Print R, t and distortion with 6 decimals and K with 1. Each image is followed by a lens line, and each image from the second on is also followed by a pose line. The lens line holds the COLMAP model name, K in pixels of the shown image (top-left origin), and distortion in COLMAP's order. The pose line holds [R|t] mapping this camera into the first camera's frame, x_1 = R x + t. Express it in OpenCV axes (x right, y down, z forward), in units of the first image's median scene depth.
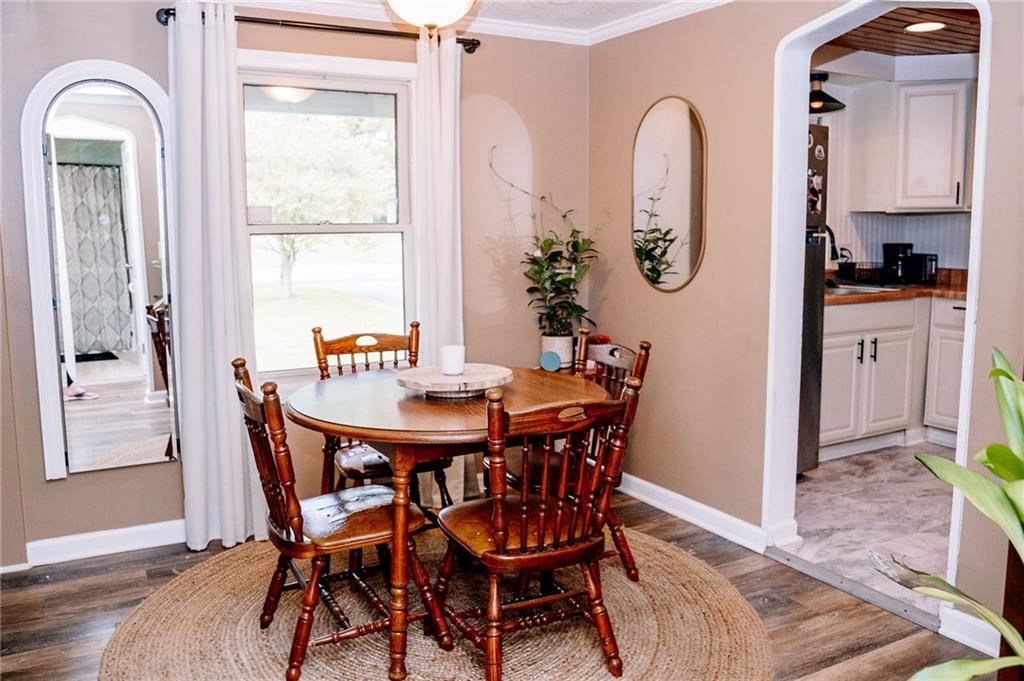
lens RADIAL K [[846.8, 0, 510.9], [0, 846.8, 336.7], [0, 0, 1]] dist [-0.086613, 0.000389]
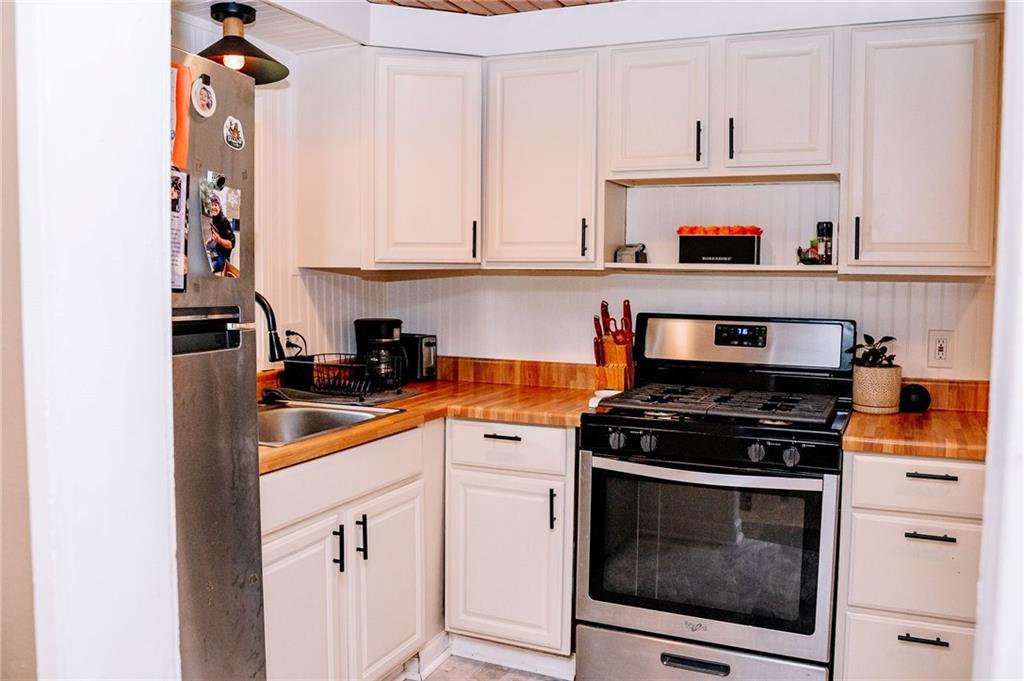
lens RADIAL K [[846.8, 0, 511.5], [0, 846.8, 339.2], [0, 0, 1]] dist [-0.086613, 0.000389]
pose [[0.800503, -0.031074, 0.598522, 0.183269], [0.062497, 0.997538, -0.031797, -0.076778], [-0.596061, 0.062860, 0.800475, 0.472290]]
